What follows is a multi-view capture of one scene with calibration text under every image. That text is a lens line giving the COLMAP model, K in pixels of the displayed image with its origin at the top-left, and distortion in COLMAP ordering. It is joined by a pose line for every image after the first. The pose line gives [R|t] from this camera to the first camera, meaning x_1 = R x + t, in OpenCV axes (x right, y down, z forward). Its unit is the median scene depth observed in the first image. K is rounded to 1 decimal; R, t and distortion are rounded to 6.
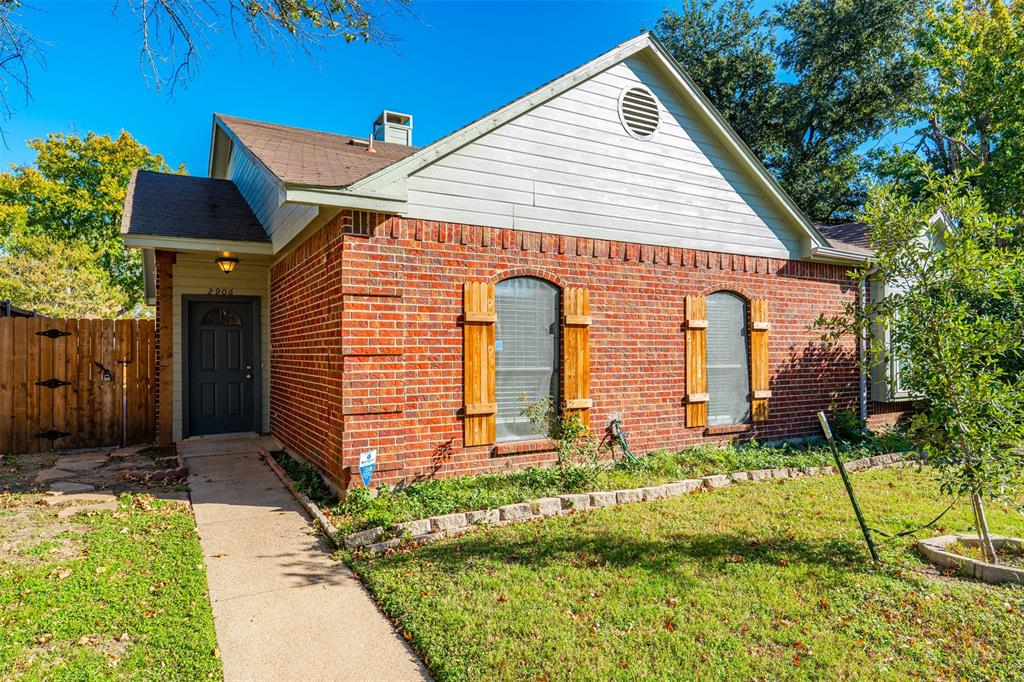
lens RADIAL K [[698.7, 0, 561.4], [0, 698.7, 349.0], [0, 0, 1]] dist [-0.005199, -0.004681]
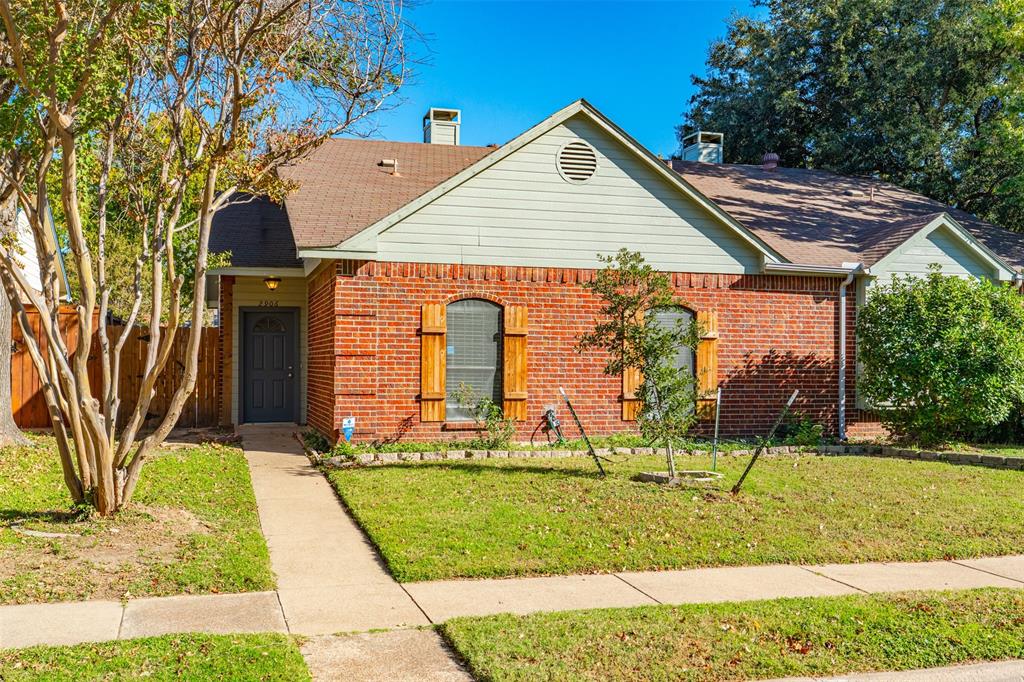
lens RADIAL K [[1355.7, 0, 581.2], [0, 1355.7, 370.0], [0, 0, 1]] dist [0.029524, 0.000000]
pose [[0.968356, 0.011760, -0.249295, 0.720163], [-0.010475, 0.999924, 0.006483, 0.012632], [0.249352, -0.003666, 0.968406, -1.319353]]
